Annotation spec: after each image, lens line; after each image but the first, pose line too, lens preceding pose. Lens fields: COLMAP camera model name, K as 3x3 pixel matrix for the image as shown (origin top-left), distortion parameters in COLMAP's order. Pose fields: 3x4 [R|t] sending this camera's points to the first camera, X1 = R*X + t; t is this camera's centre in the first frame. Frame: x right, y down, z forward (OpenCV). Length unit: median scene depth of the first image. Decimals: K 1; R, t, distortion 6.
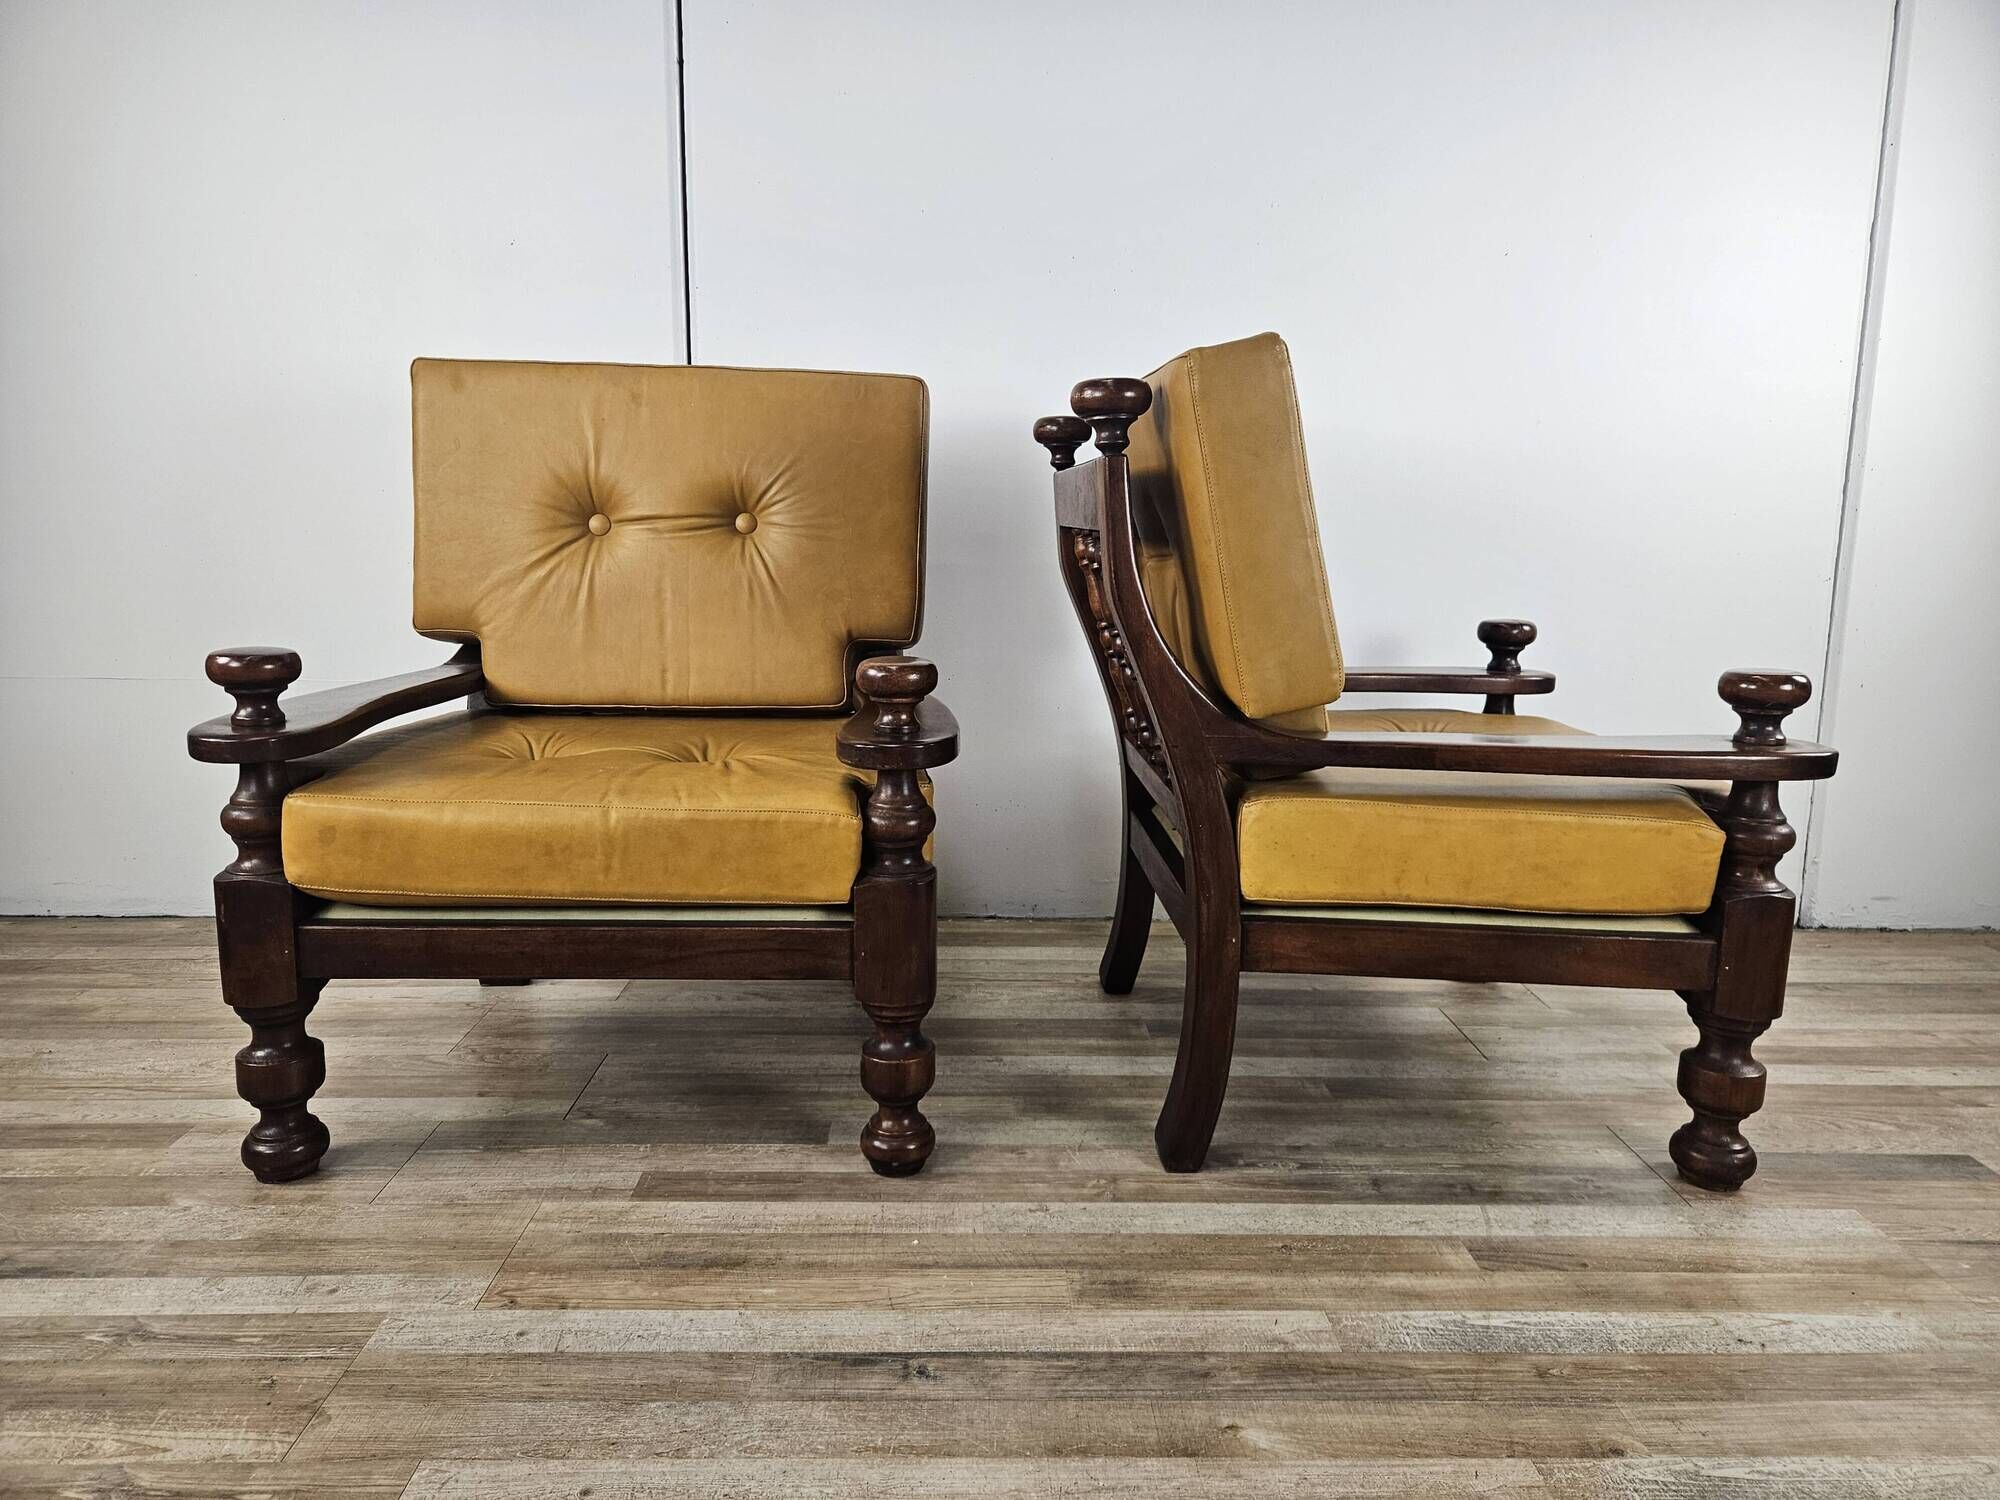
lens RADIAL K [[1380.6, 0, 1005.0], [0, 1380.6, 716.9], [0, 0, 1]] dist [0.033788, -0.037348]
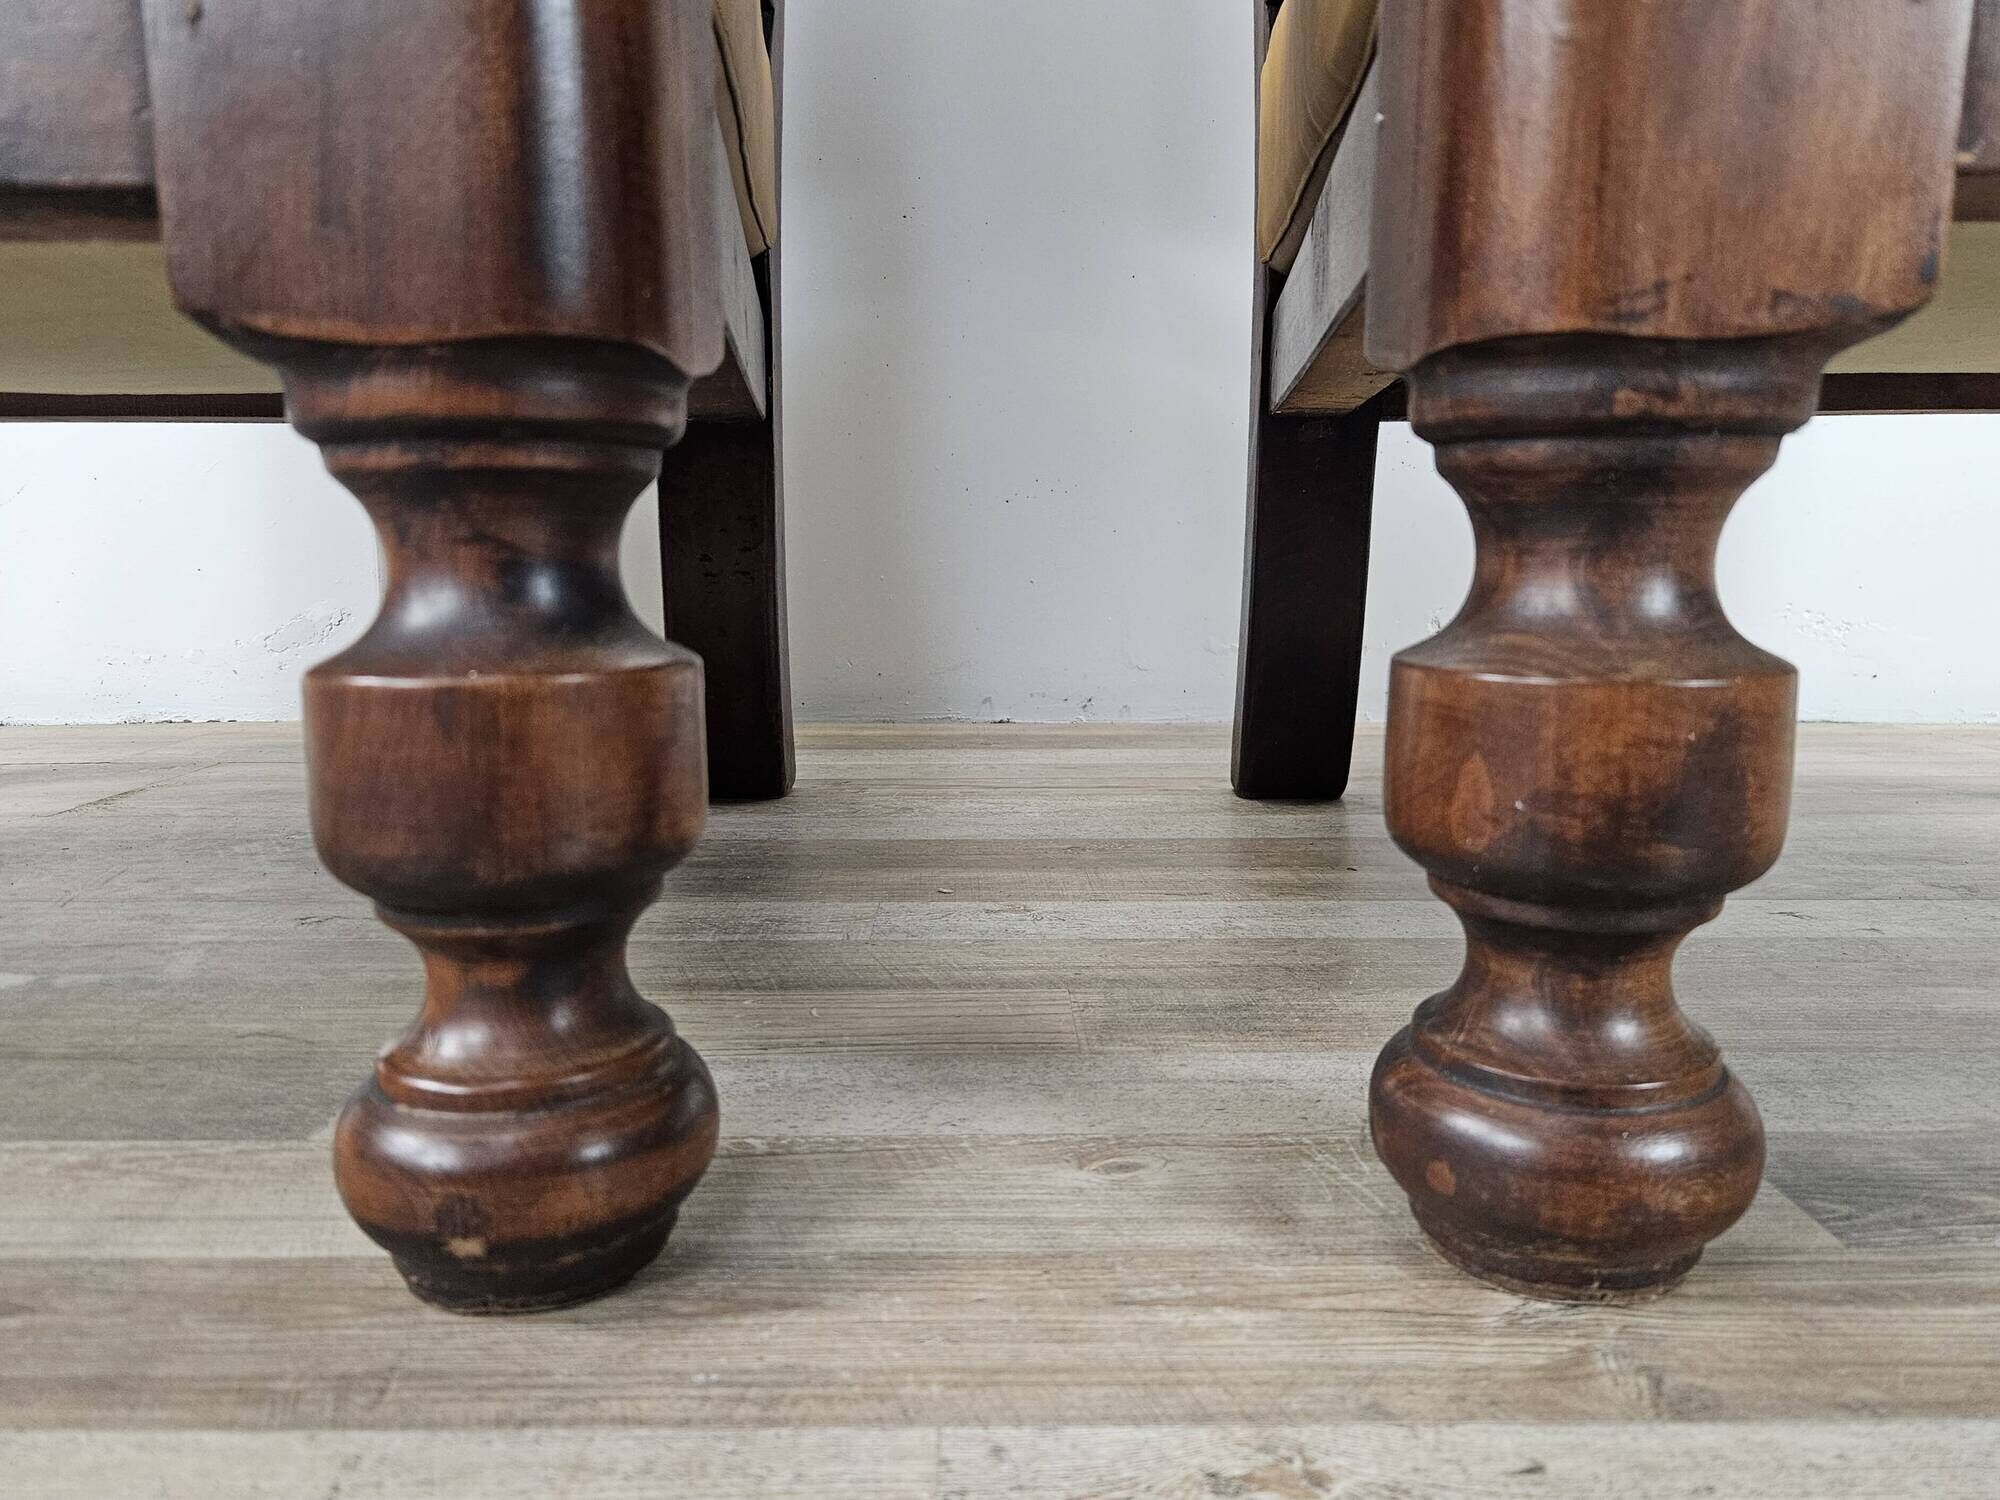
lens RADIAL K [[1444.4, 0, 990.6], [0, 1444.4, 763.0], [0, 0, 1]] dist [0.040065, -0.030819]
pose [[0.999597, -0.016666, -0.022995, -0.003683], [0.016722, 0.999858, 0.002233, 0.265044], [0.022954, -0.002617, 0.999733, 0.814440]]
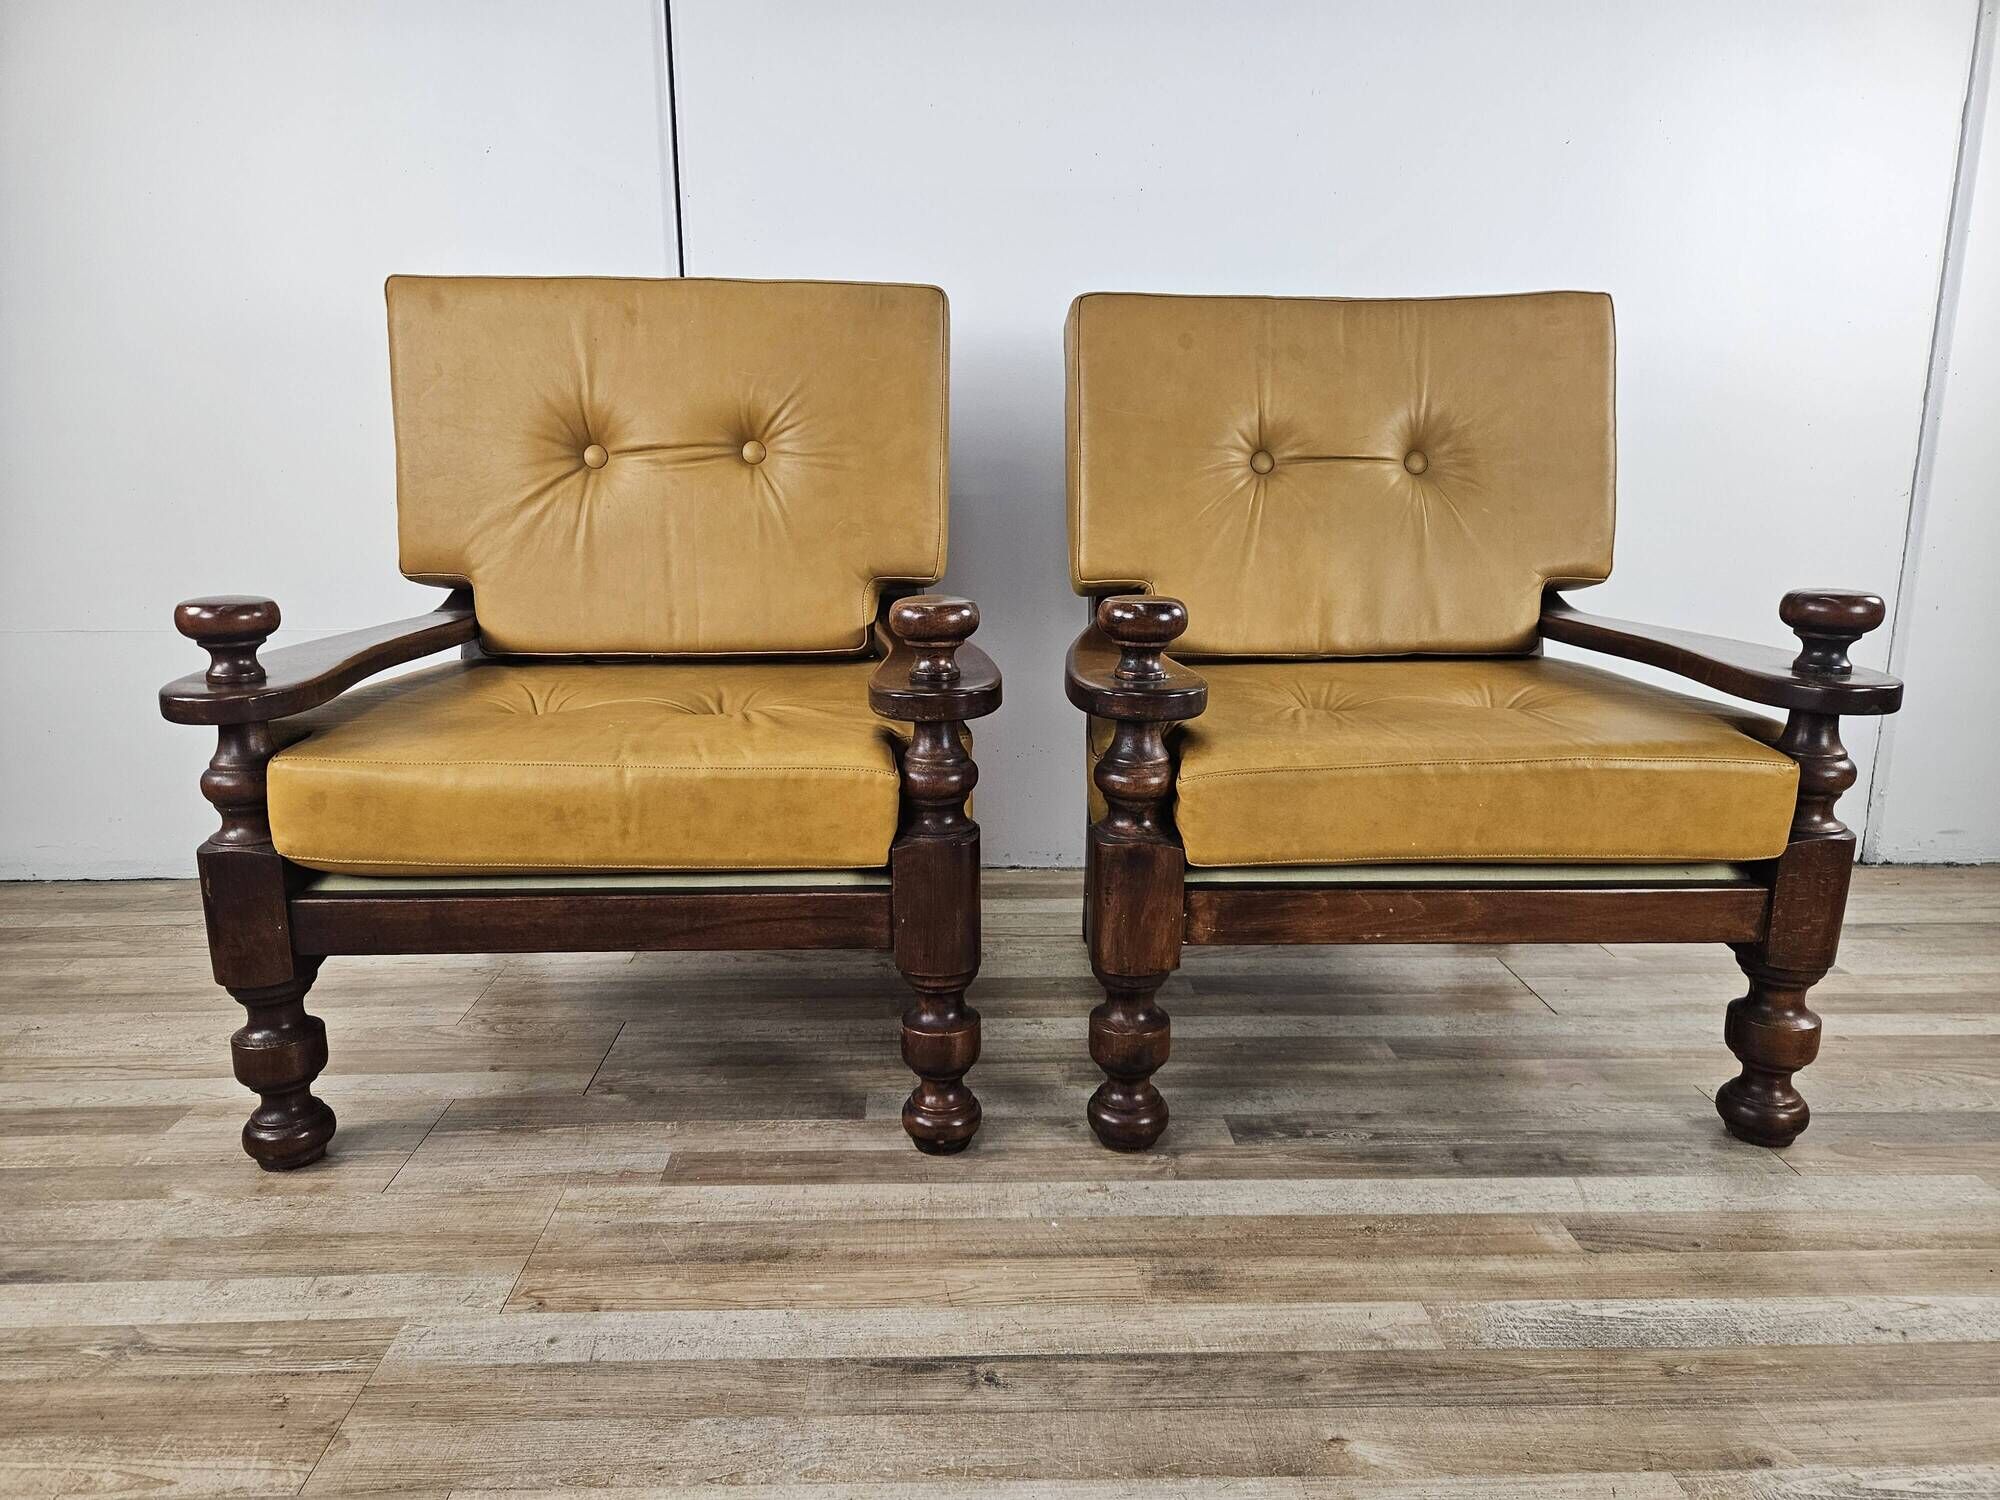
lens RADIAL K [[1380.6, 0, 978.8], [0, 1380.6, 734.7], [0, 0, 1]] dist [0.033788, -0.037348]
pose [[0.999843, -0.016128, -0.007310, -0.043649], [0.016542, 0.998027, 0.060564, -0.006885], [0.006319, -0.060675, 0.998138, 0.089105]]
